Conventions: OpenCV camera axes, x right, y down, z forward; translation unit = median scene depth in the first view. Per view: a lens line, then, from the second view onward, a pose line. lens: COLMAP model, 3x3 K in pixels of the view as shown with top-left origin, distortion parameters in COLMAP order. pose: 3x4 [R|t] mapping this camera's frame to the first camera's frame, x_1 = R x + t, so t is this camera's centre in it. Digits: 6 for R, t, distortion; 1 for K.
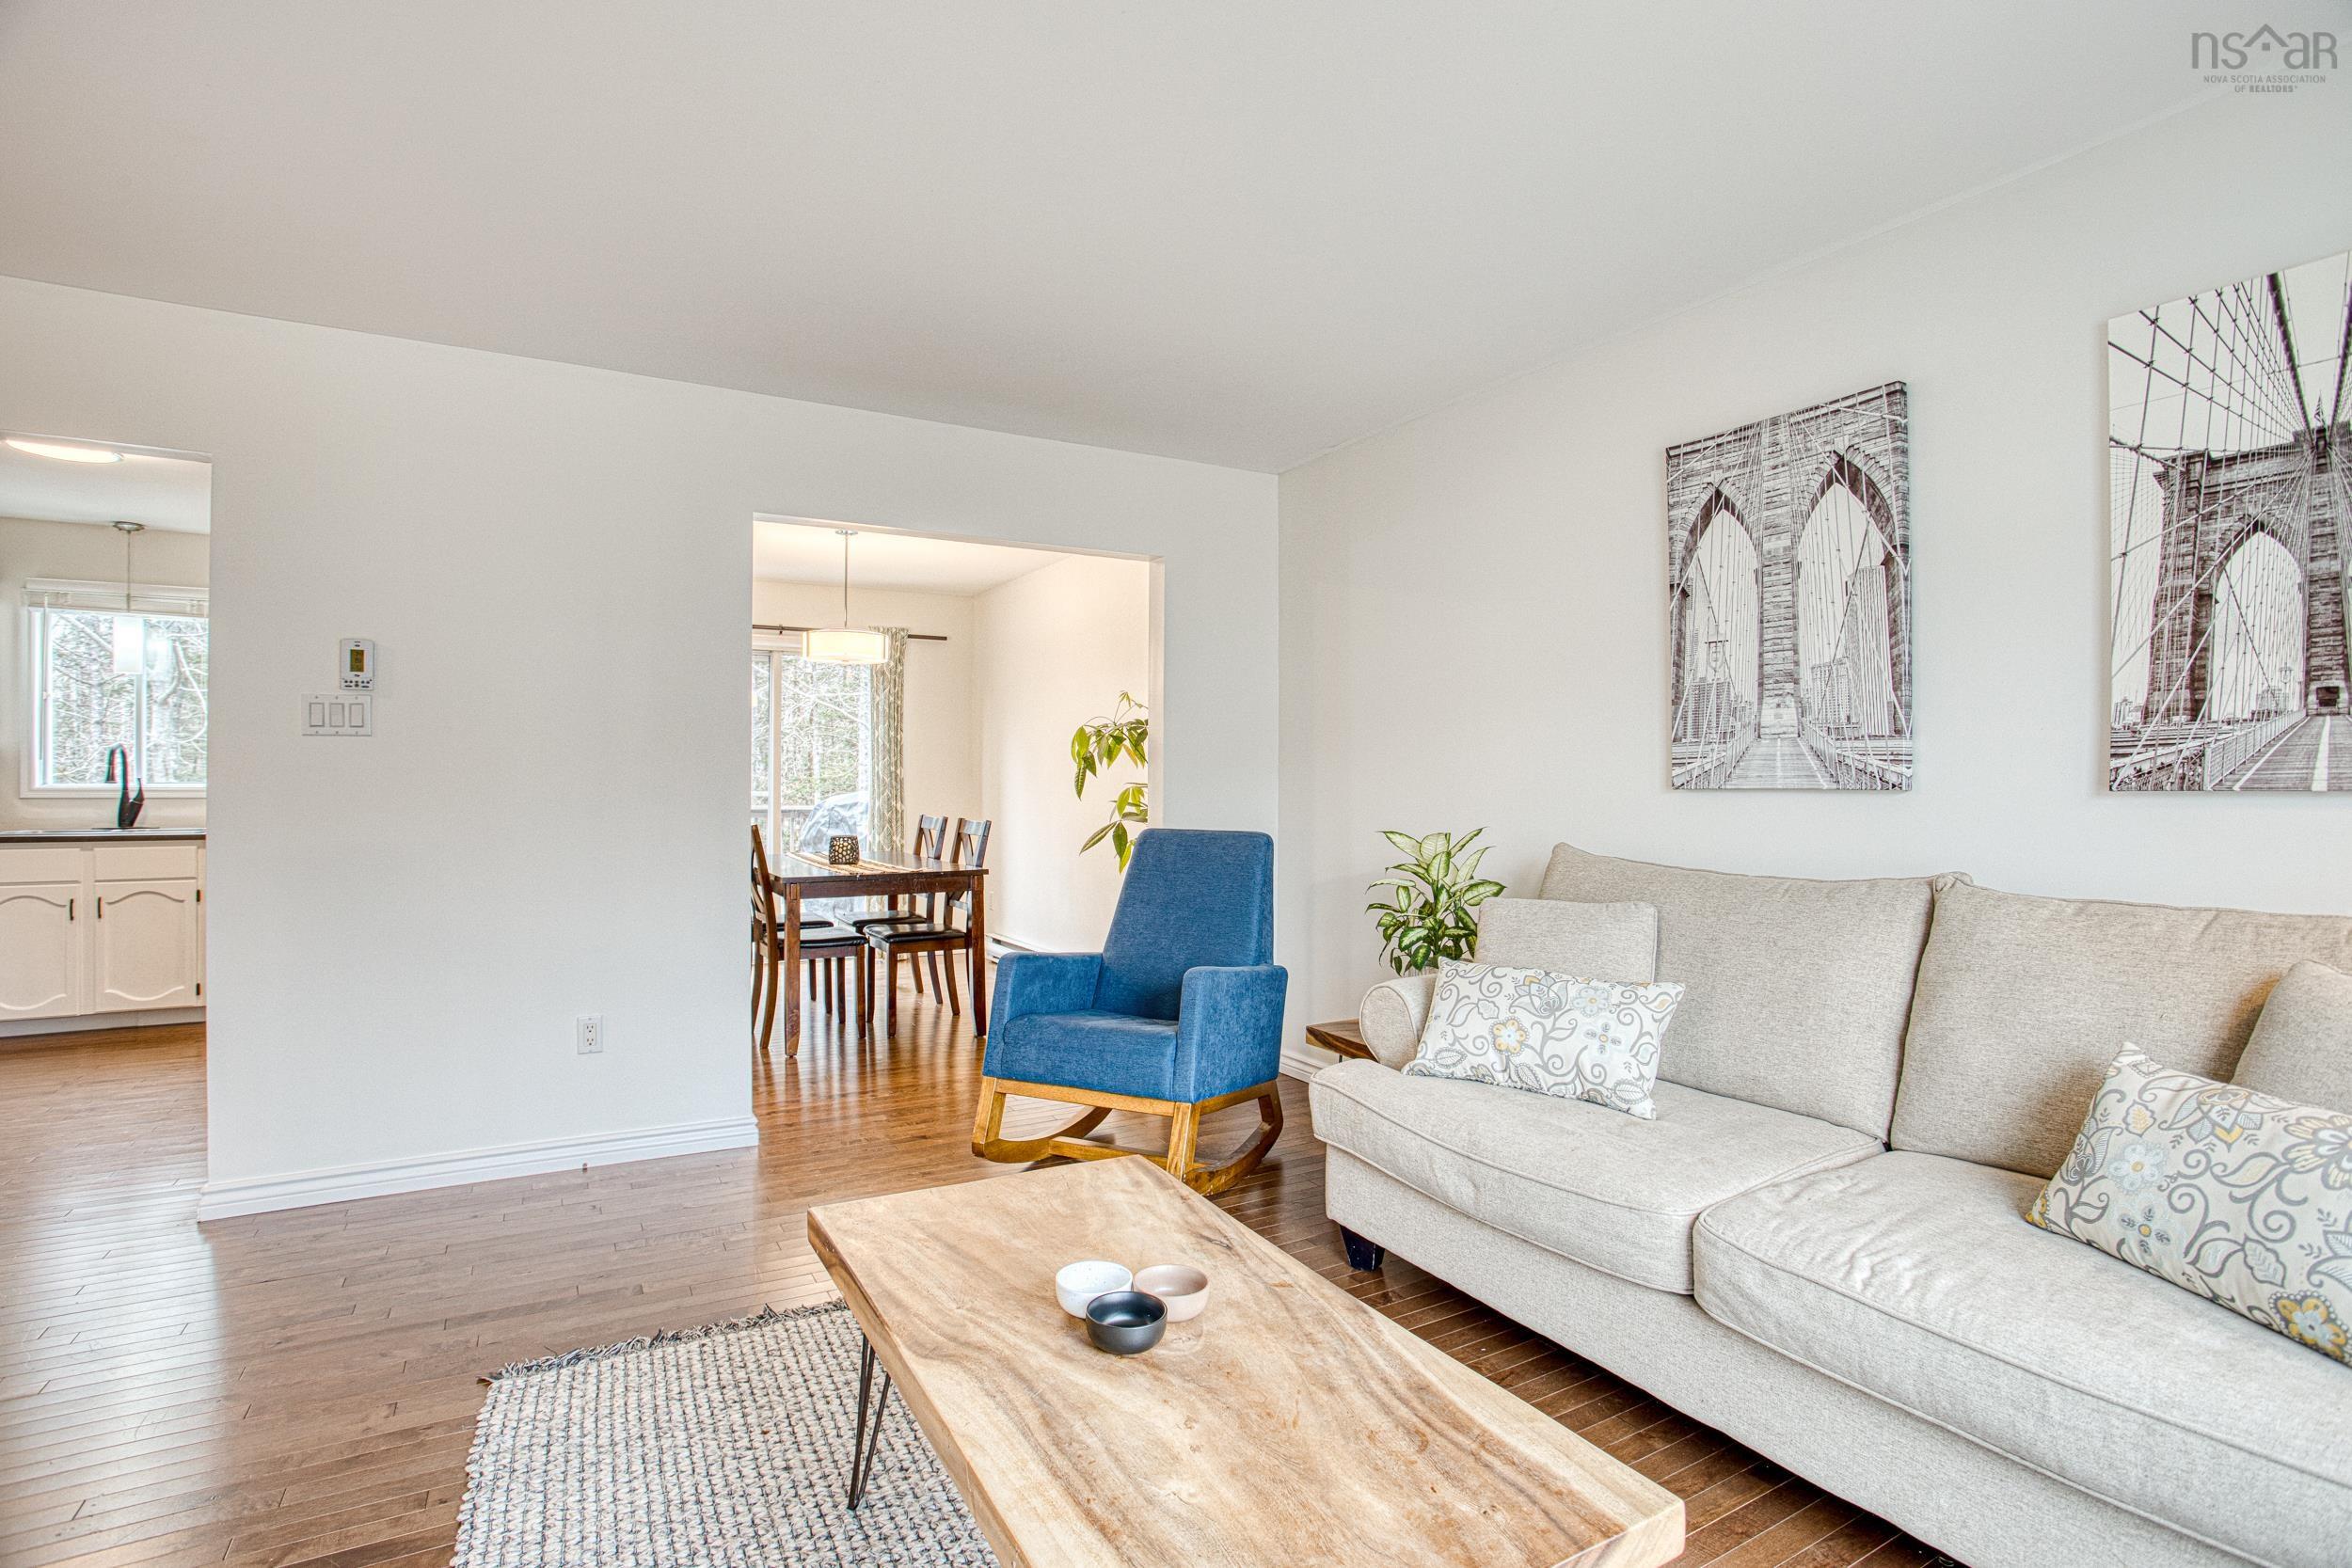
lens RADIAL K [[1140.2, 0, 1179.8], [0, 1140.2, 780.4], [0, 0, 1]] dist [-0.076775, 0.033943]
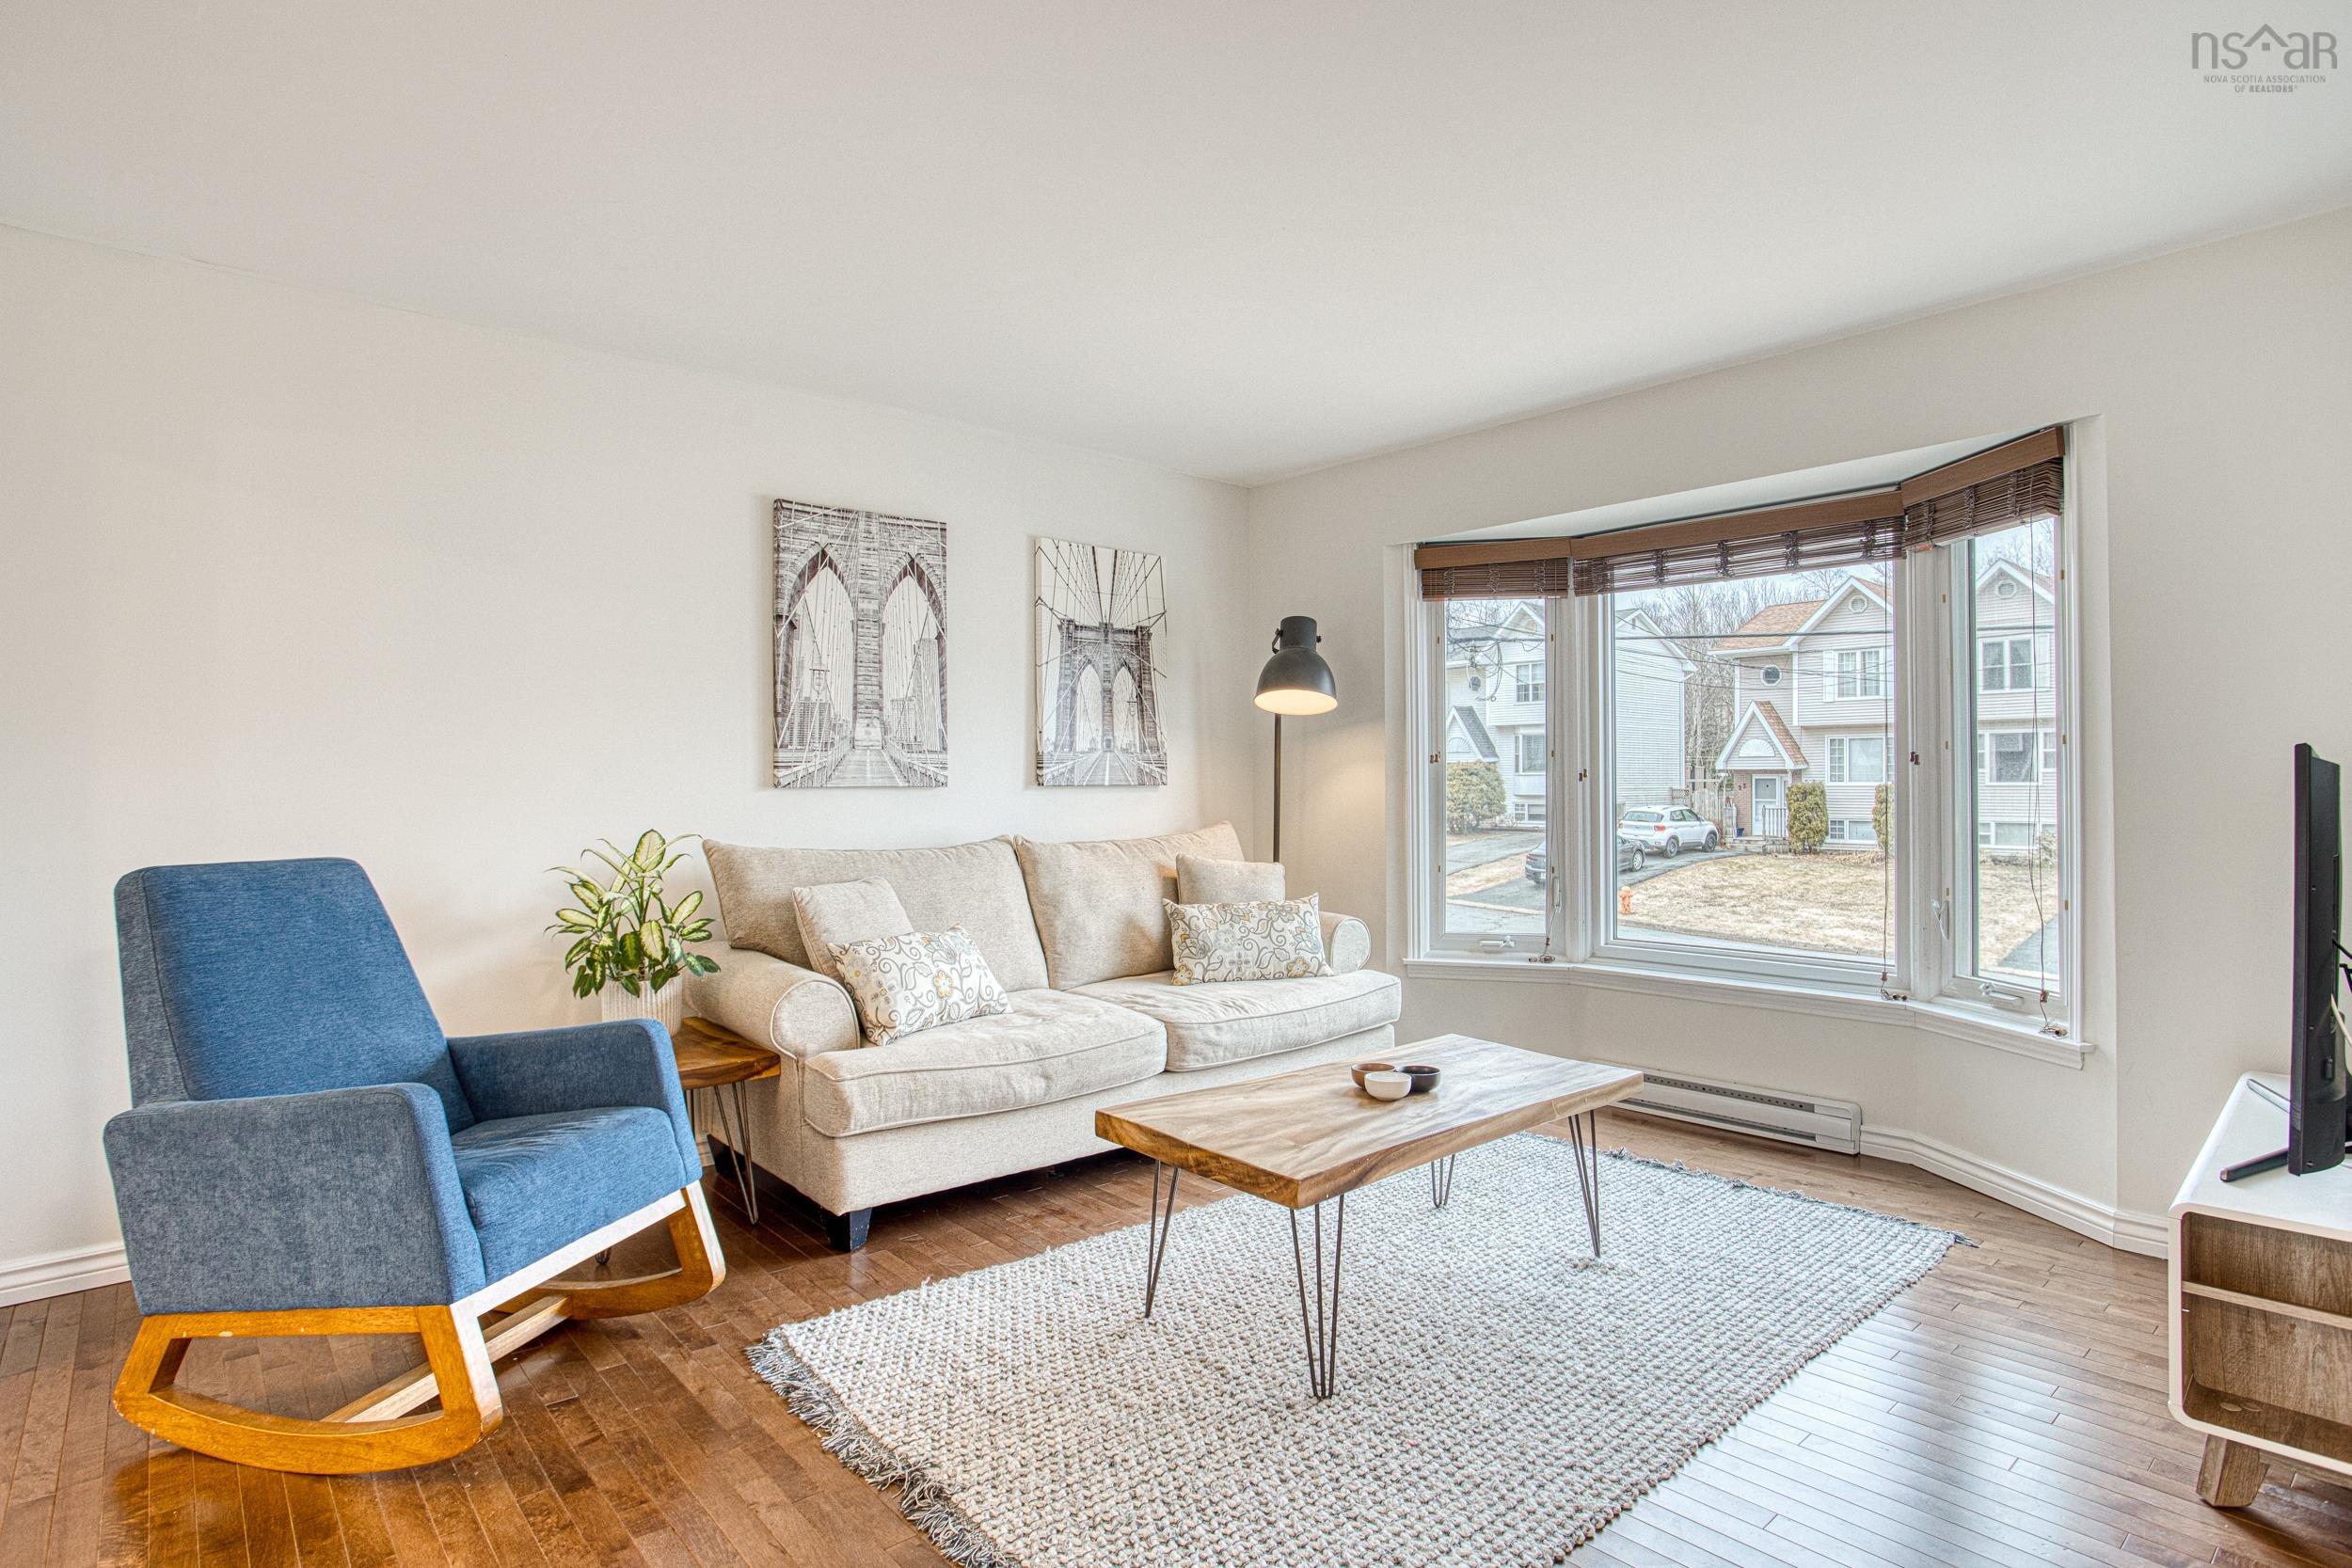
lens RADIAL K [[1218.6, 0, 1191.8], [0, 1218.6, 784.8], [0, 0, 1]] dist [-0.085254, 0.045864]
pose [[-0.203878, -0.002005, 0.978994, -0.990434], [-0.000083, 0.999998, 0.002031, 0.002346], [-0.978996, 0.000332, -0.203877, 0.920728]]
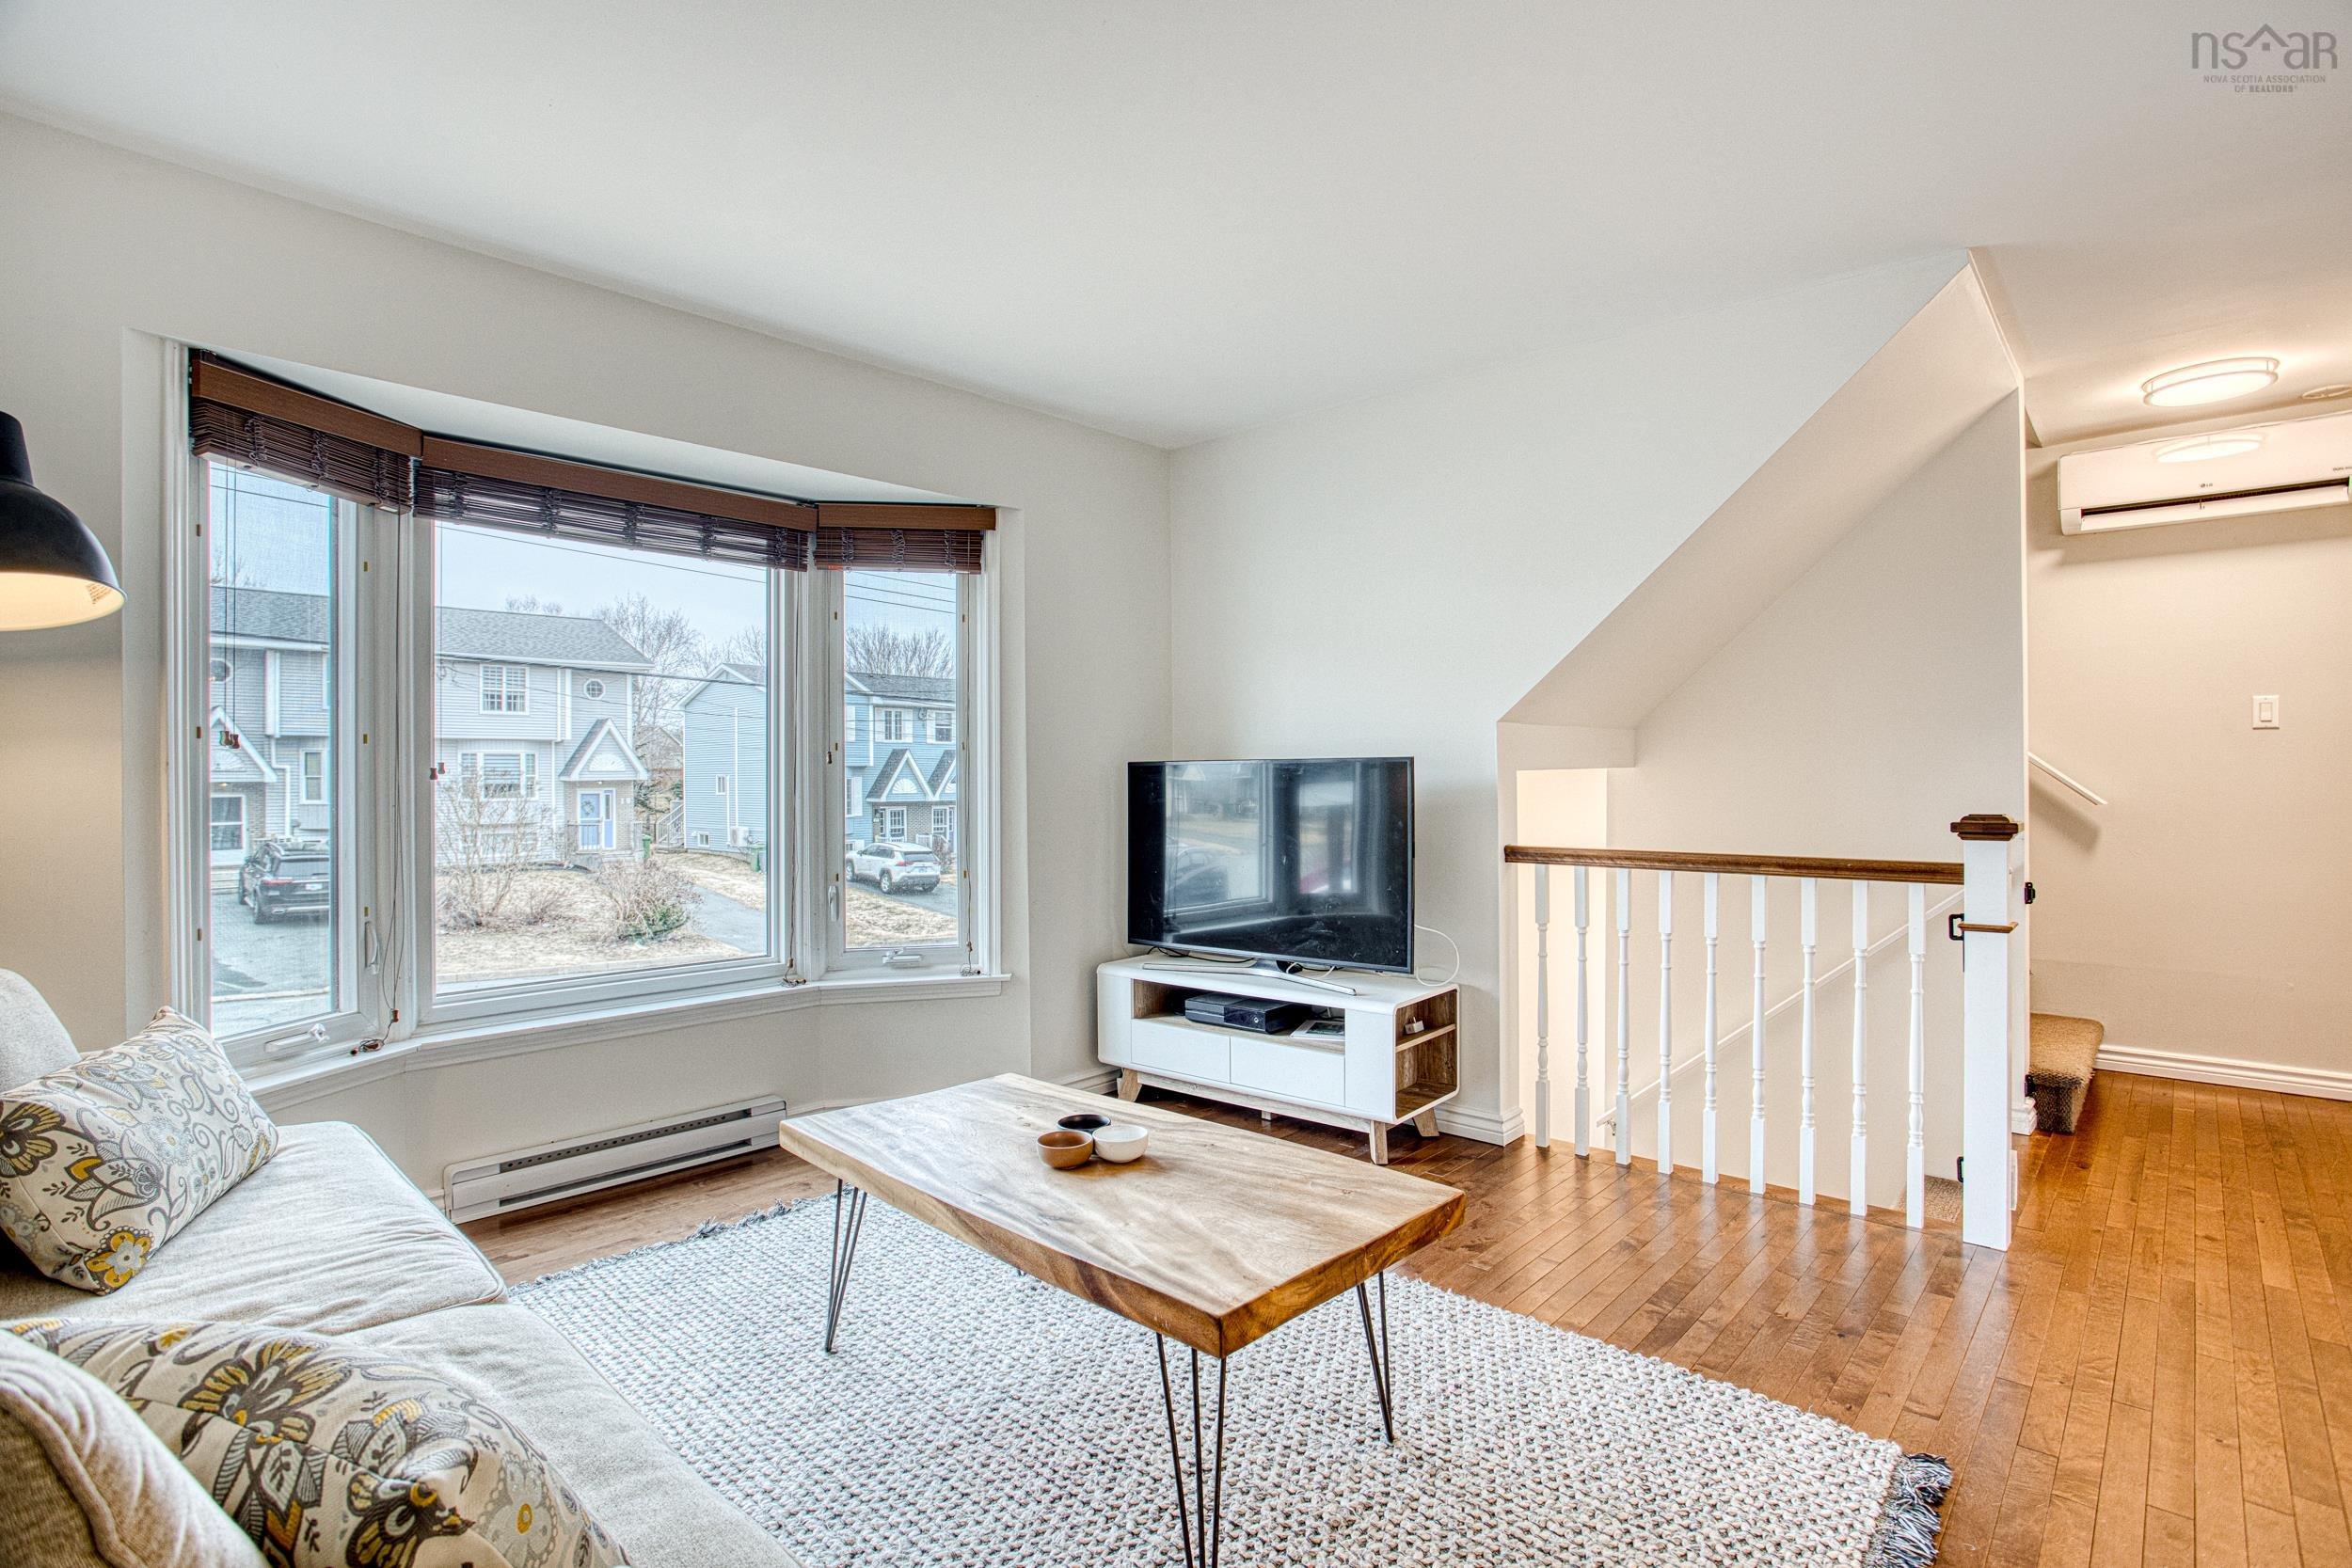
lens RADIAL K [[1140.2, 0, 1179.8], [0, 1140.2, 780.4], [0, 0, 1]] dist [-0.076775, 0.033943]
pose [[-0.953839, 0.005110, -0.300275, 0.149725], [0.005758, 0.999983, -0.001271, 0.007350], [0.300264, -0.002942, -0.953852, 1.305100]]
